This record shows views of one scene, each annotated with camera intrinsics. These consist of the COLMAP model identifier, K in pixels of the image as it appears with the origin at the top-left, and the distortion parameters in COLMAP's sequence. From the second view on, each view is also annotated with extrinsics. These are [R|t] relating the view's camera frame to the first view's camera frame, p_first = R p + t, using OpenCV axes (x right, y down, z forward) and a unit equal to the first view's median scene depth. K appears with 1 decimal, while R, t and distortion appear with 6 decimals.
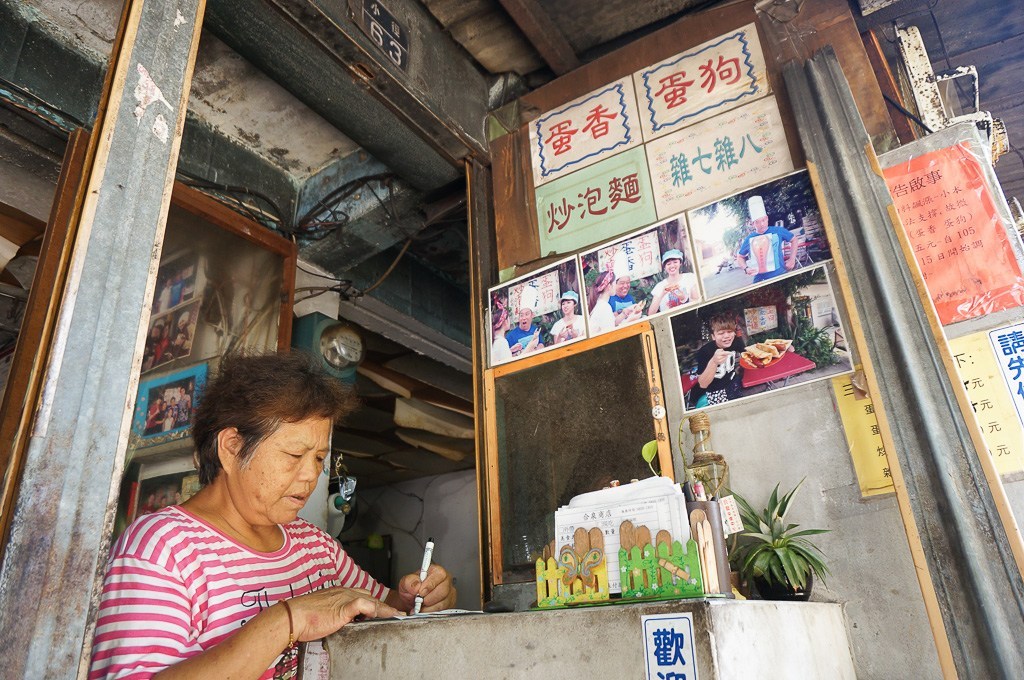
lens RADIAL K [[687.7, 0, 515.2], [0, 687.7, 339.0], [0, 0, 1]] dist [-0.000773, 0.003045]
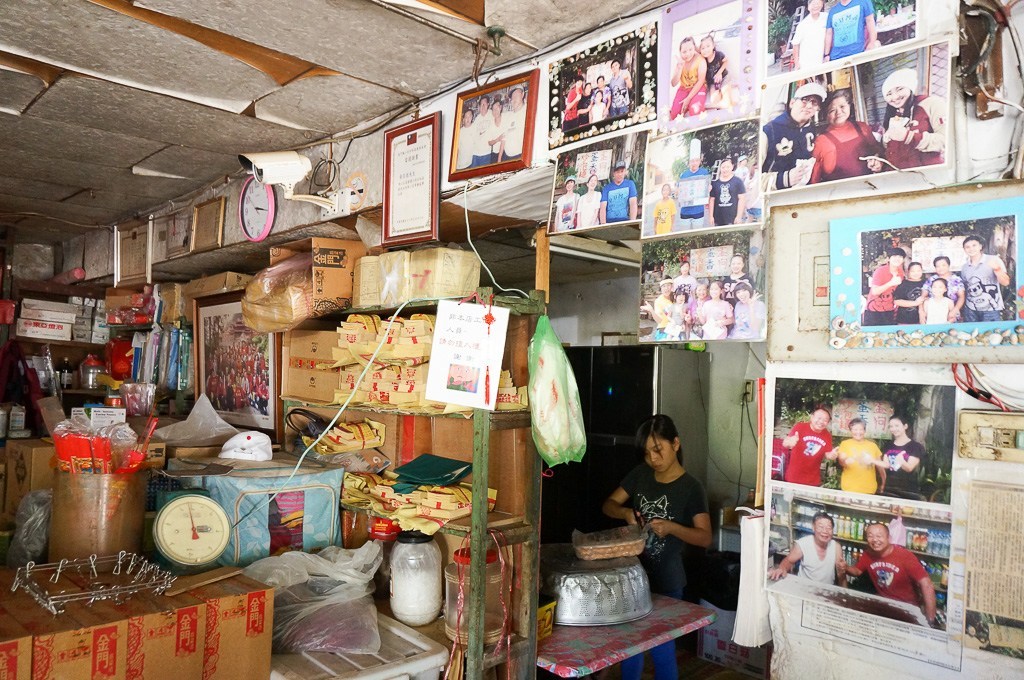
lens RADIAL K [[687.7, 0, 510.4], [0, 687.7, 337.3], [0, 0, 1]] dist [-0.000773, 0.003045]
pose [[0.977195, 0.063194, -0.202722, -0.693032], [0.013530, 0.934219, 0.356443, -0.042742], [0.211912, -0.351057, 0.912059, 0.451546]]
